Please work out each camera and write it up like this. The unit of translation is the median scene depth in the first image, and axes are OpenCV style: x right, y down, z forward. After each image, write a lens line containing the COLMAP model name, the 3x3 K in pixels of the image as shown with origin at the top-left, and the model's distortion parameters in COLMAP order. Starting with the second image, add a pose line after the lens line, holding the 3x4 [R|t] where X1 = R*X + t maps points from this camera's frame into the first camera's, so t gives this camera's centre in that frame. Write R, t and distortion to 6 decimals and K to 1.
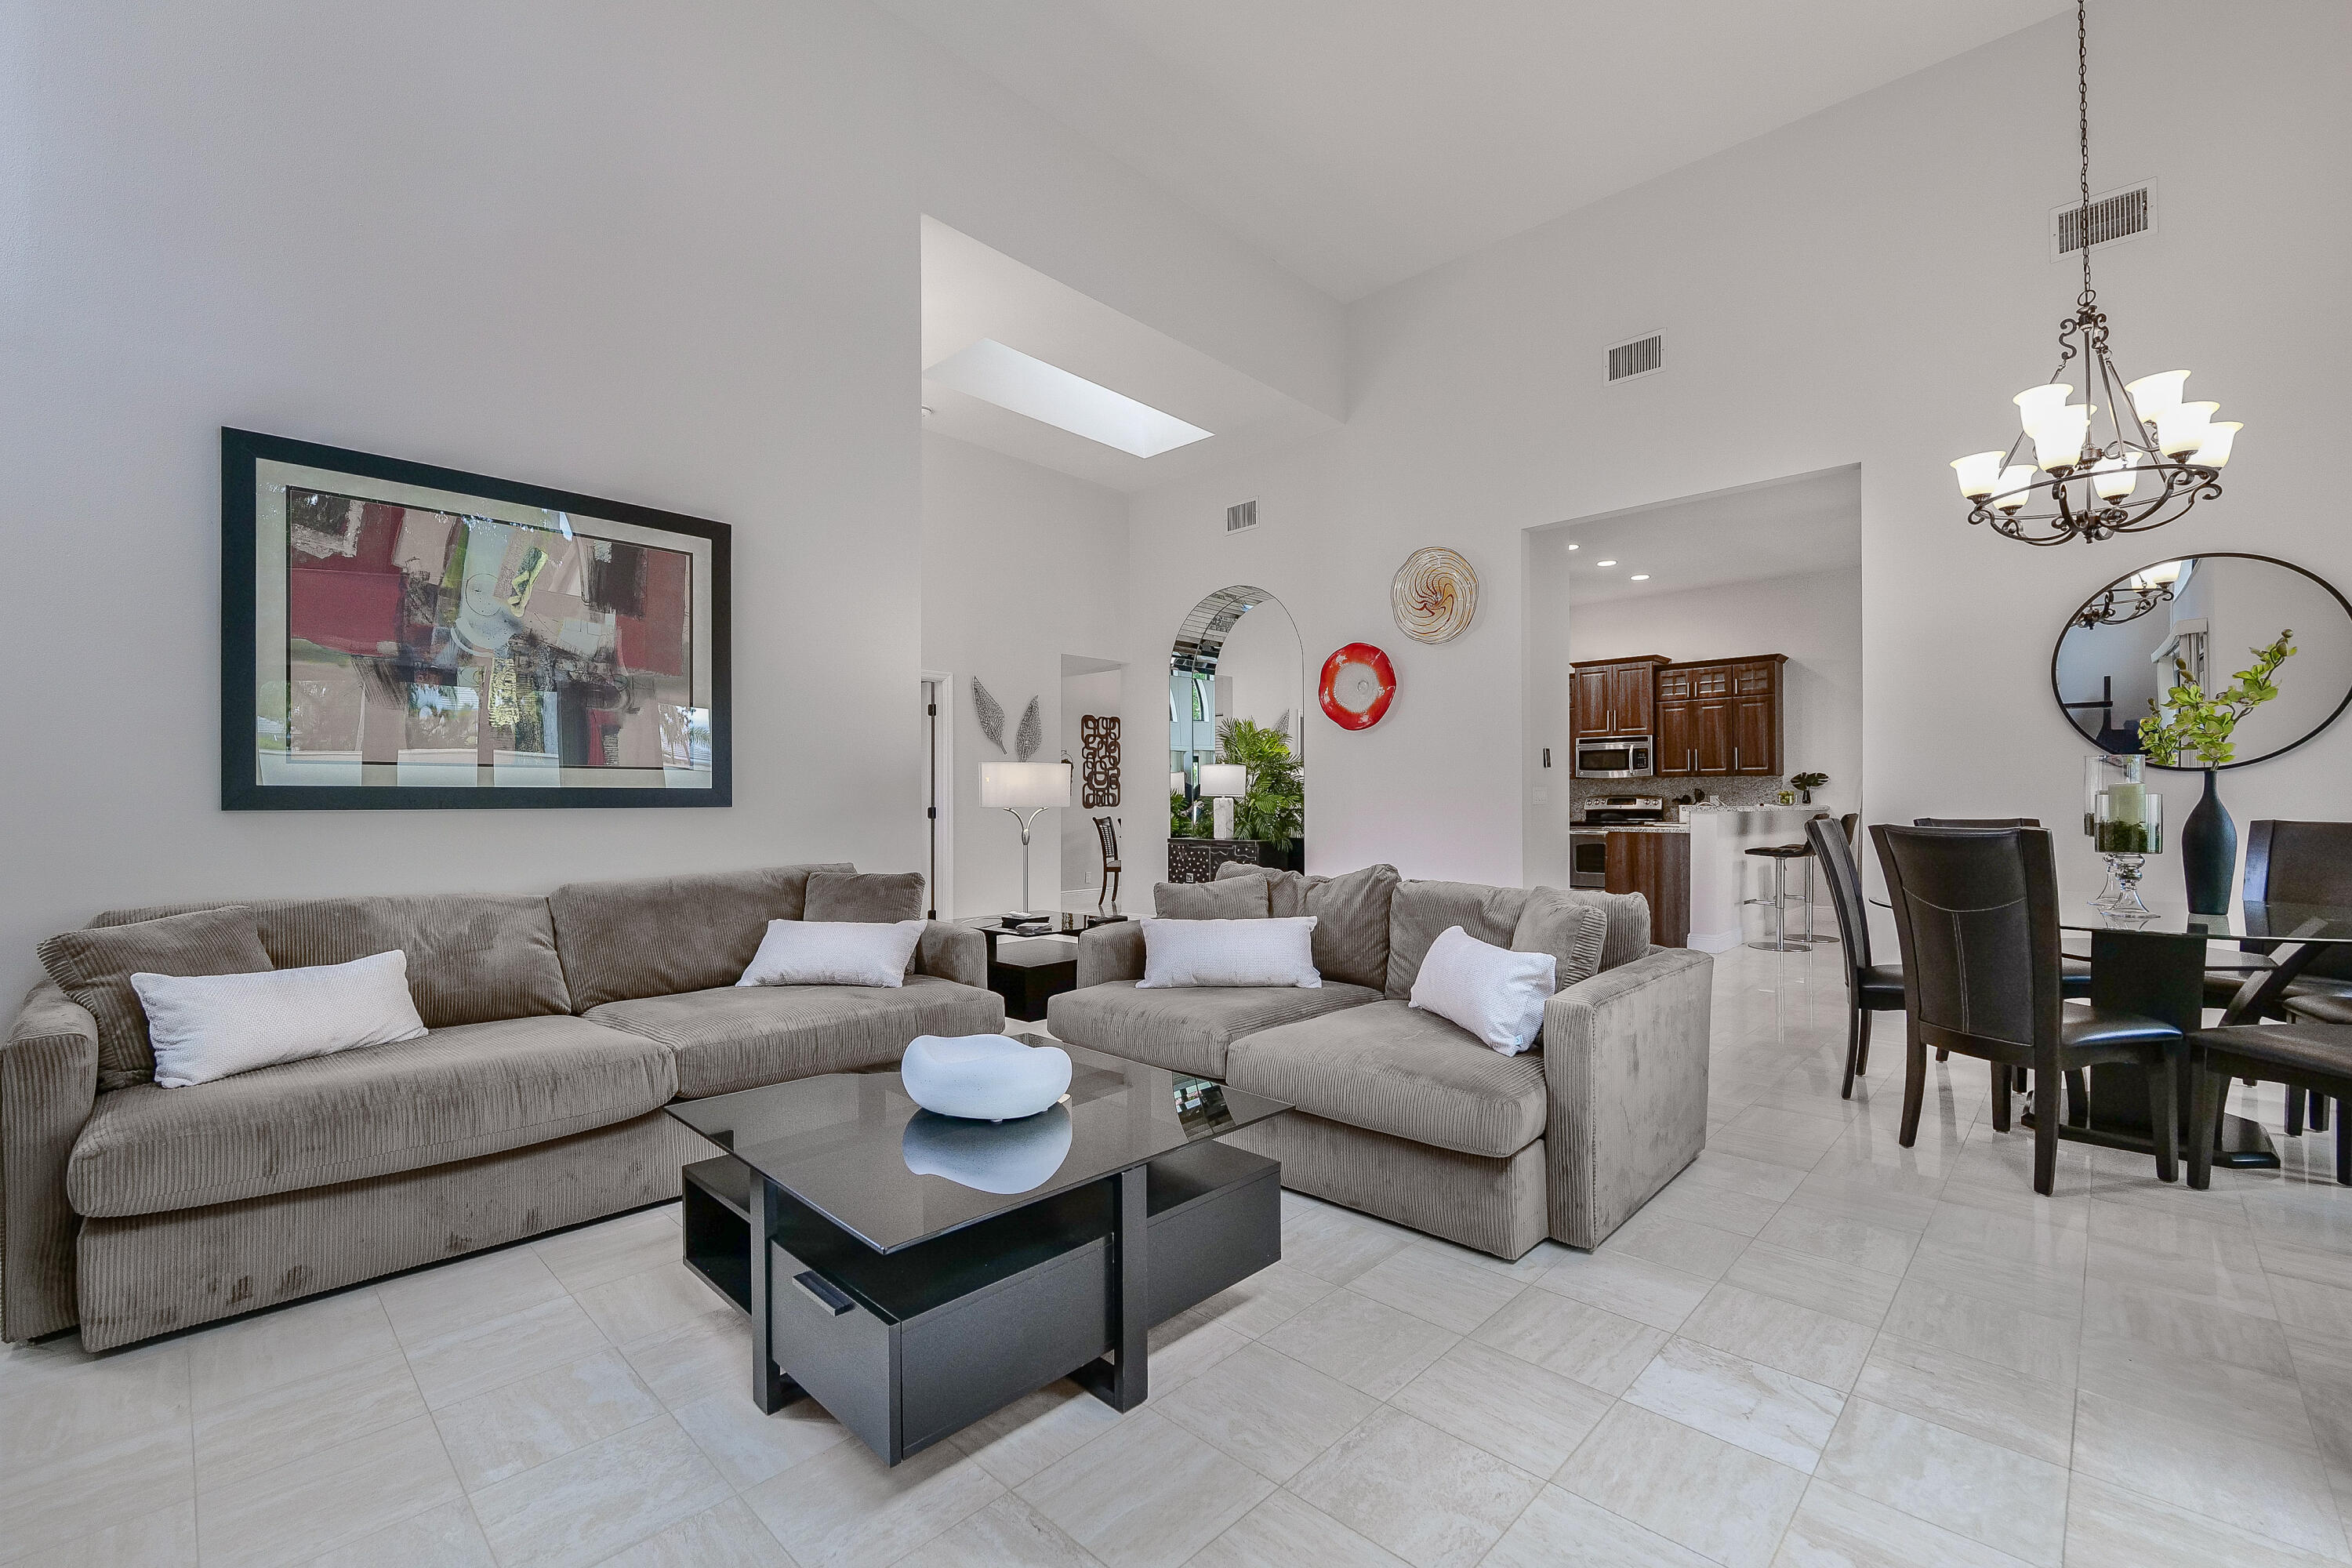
lens RADIAL K [[959.0, 0, 1212.3], [0, 959.0, 787.7], [0, 0, 1]] dist [-0.002141, -0.000048]
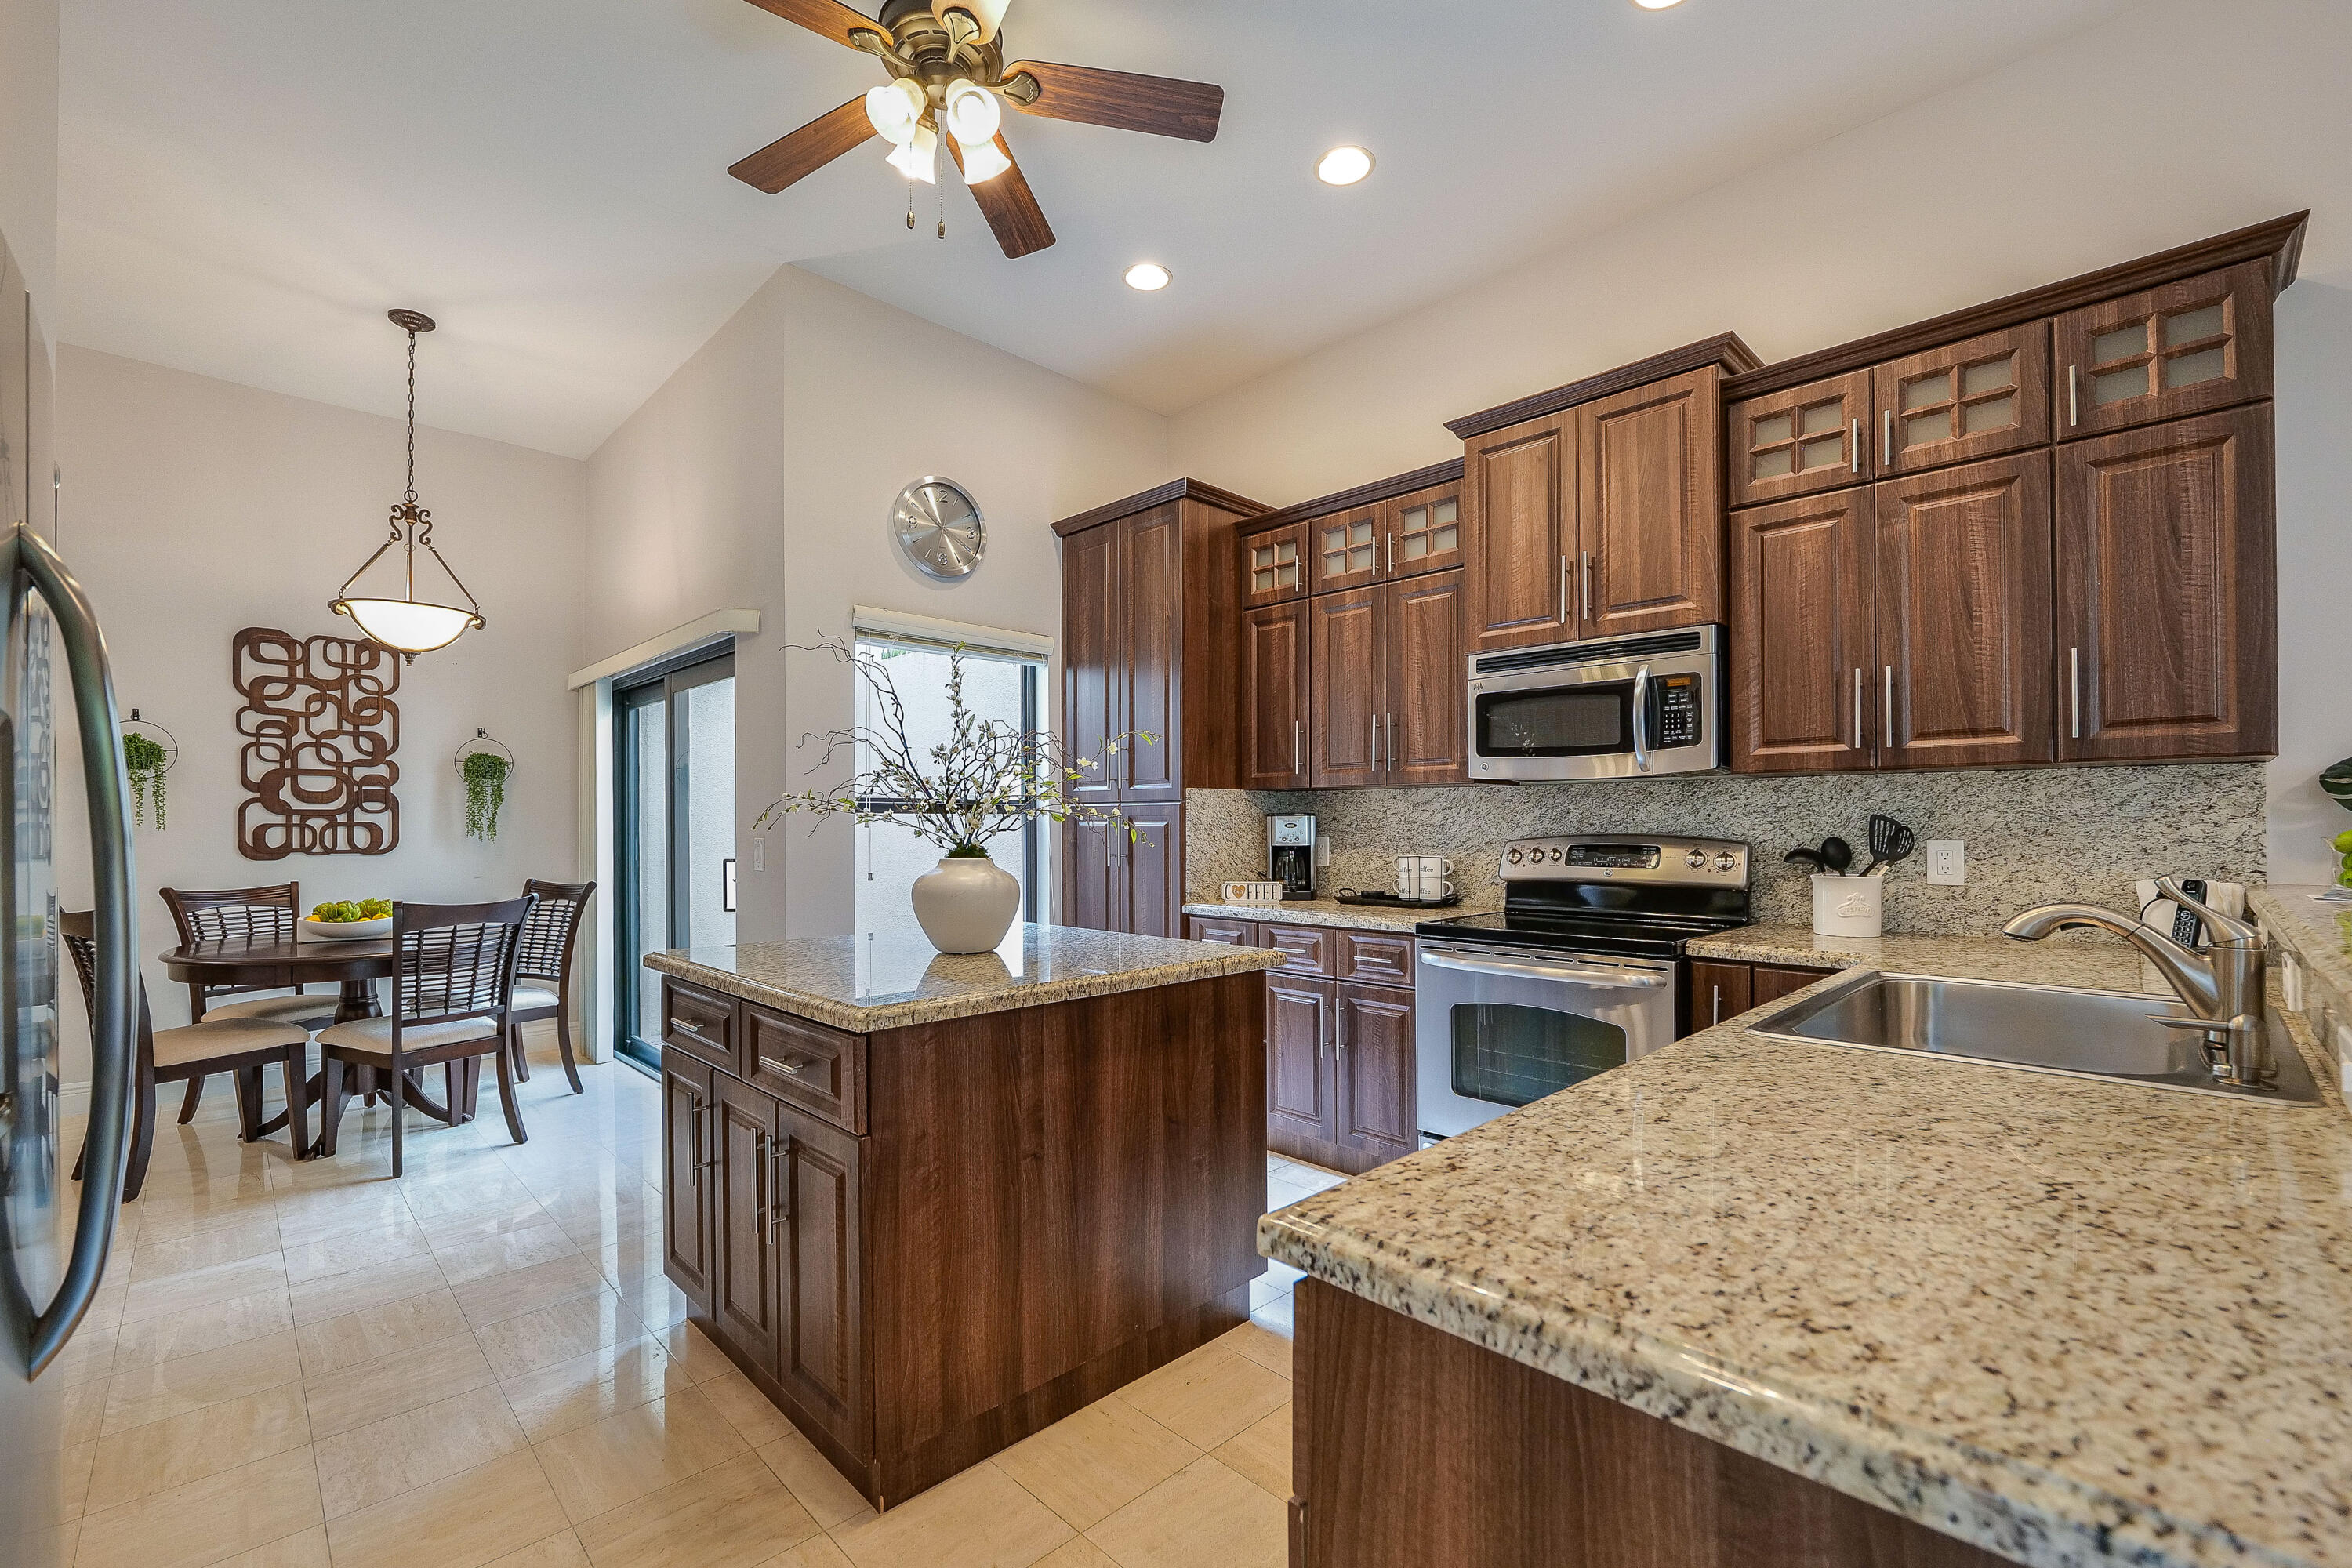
lens RADIAL K [[980.7, 0, 1178.9], [0, 980.7, 822.9], [0, 0, 1]] dist [-0.009813, 0.000274]
pose [[0.998204, 0.004713, -0.059714, 0.325790], [-0.004336, 0.999970, 0.006438, 0.001986], [0.059742, -0.006168, 0.998195, 0.718717]]
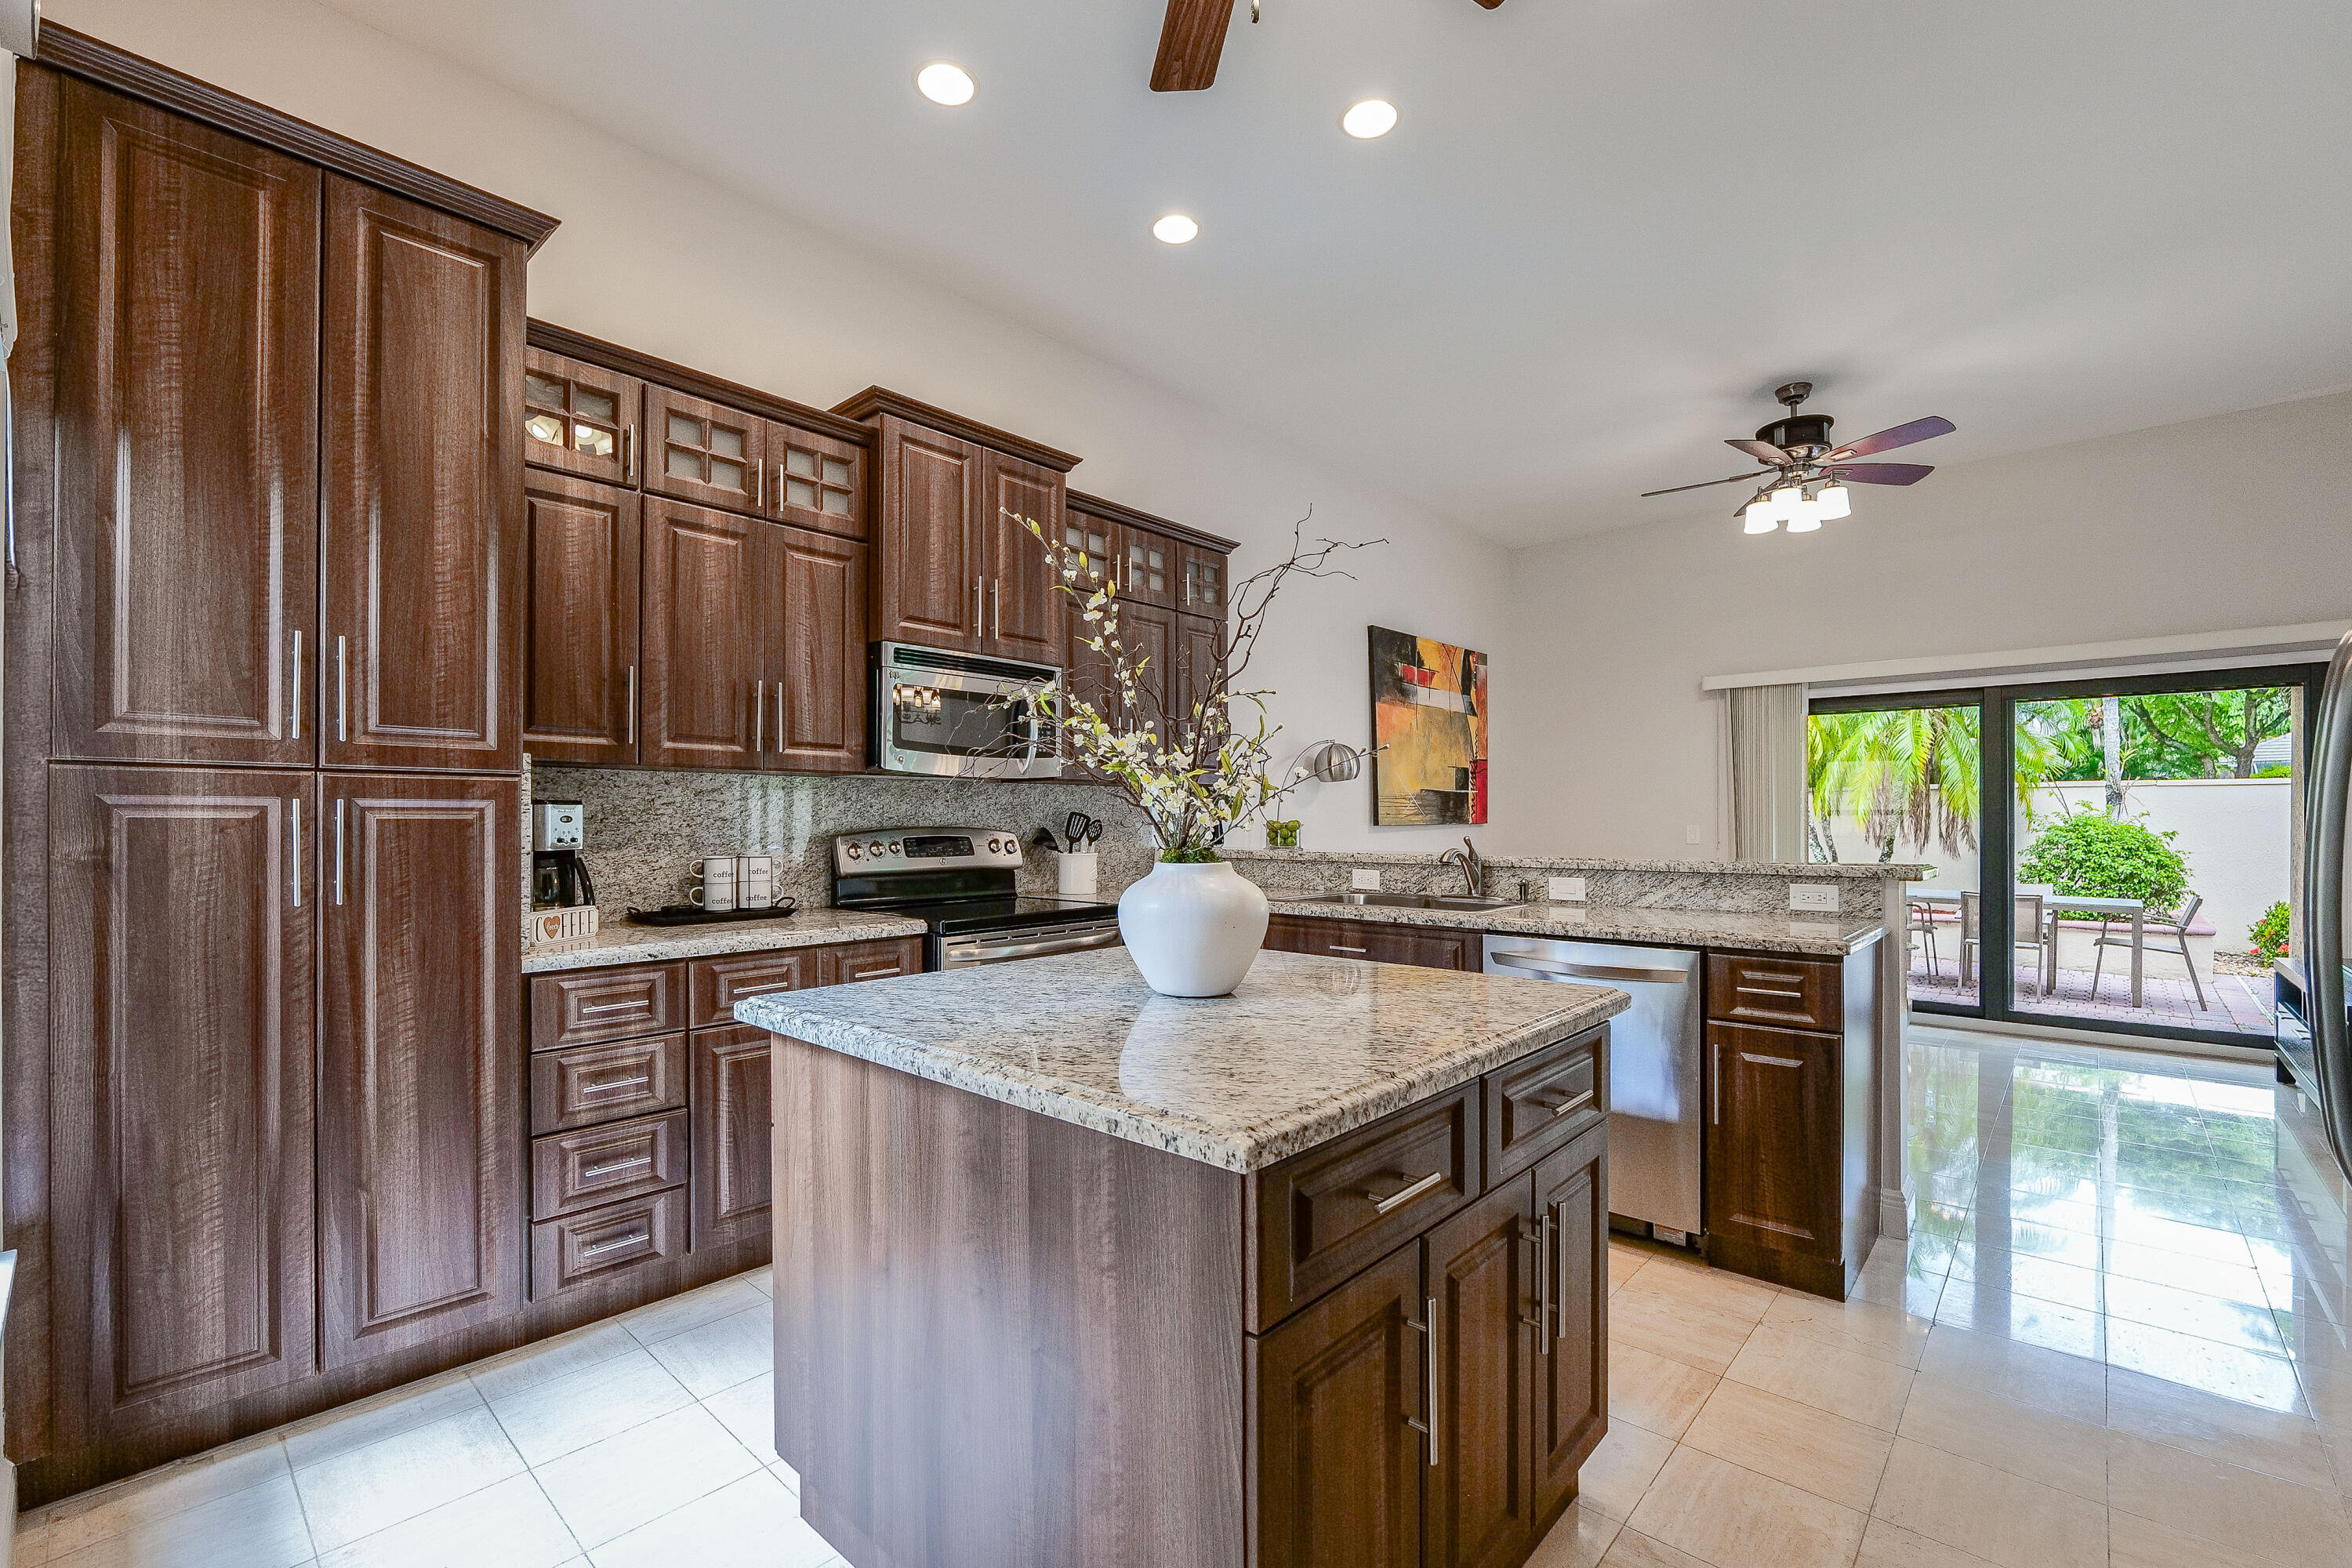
lens RADIAL K [[1009.0, 0, 1159.9], [0, 1009.0, 798.6], [0, 0, 1]] dist [-0.014125, 0.000073]
pose [[0.019961, 0.023284, 0.999530, 0.069615], [-0.011023, 0.999673, -0.023067, 0.004502], [-0.999740, -0.010557, 0.020211, 0.973011]]
